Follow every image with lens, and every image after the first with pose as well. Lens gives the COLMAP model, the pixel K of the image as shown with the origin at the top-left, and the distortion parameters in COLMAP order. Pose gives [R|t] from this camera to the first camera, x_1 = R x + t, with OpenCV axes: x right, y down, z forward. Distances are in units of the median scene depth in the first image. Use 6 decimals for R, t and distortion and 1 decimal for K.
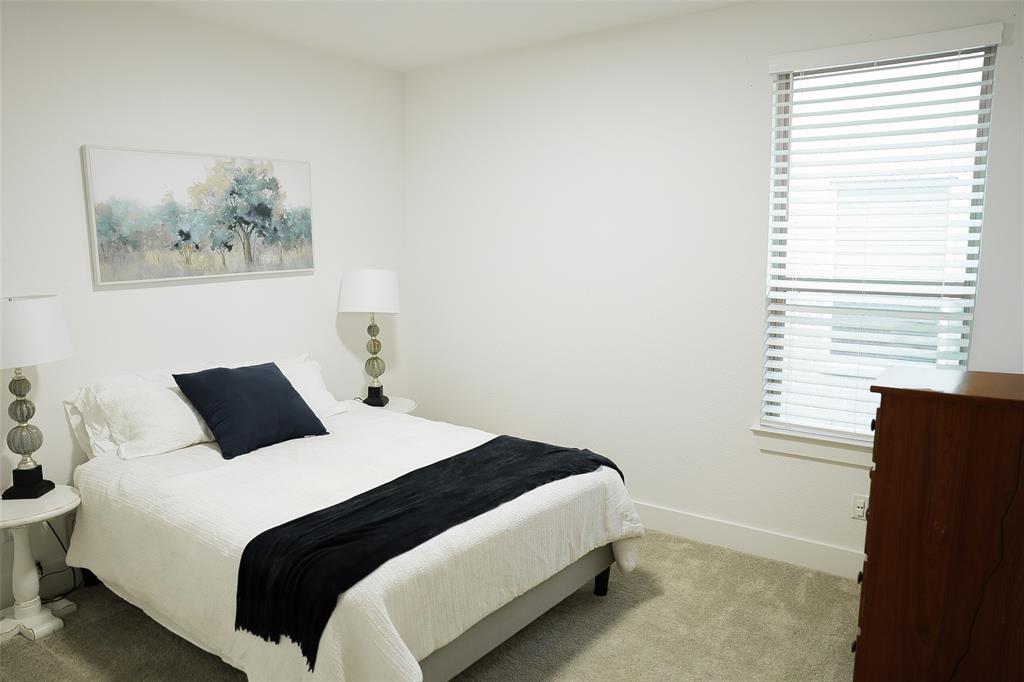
lens RADIAL K [[731.3, 0, 515.2], [0, 731.3, 347.0], [0, 0, 1]] dist [-0.074856, 0.055874]
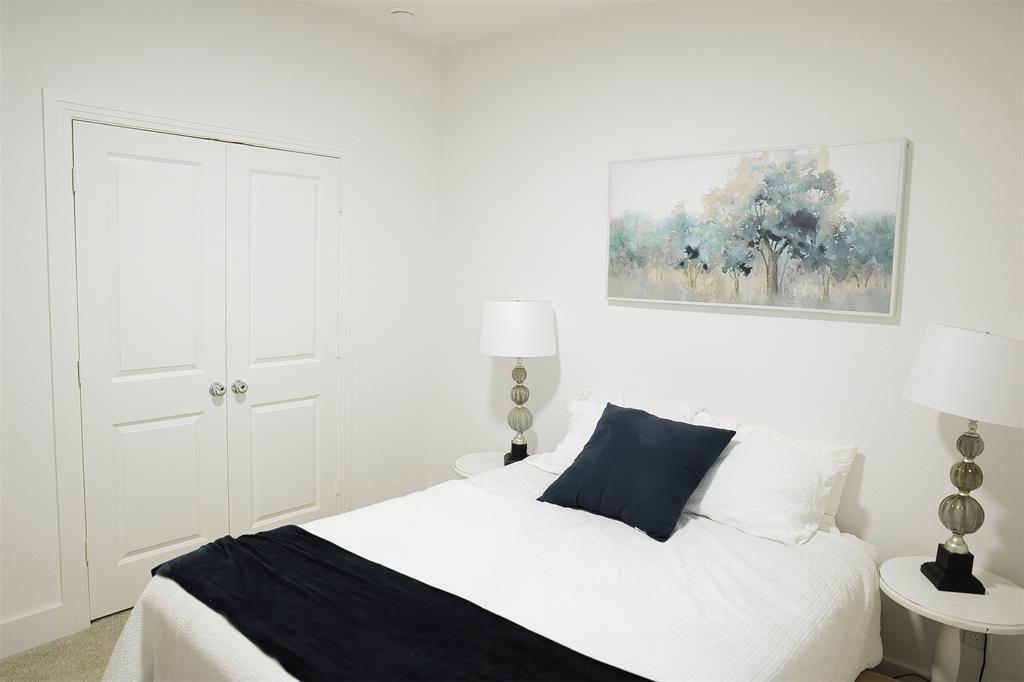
lens RADIAL K [[731.3, 0, 515.4], [0, 731.3, 333.7], [0, 0, 1]] dist [-0.074856, 0.055874]
pose [[-0.093371, 0.095464, -0.991044, 0.393009], [-0.188666, 0.975662, 0.111757, -0.114377], [0.977593, 0.197411, -0.073087, 0.847583]]
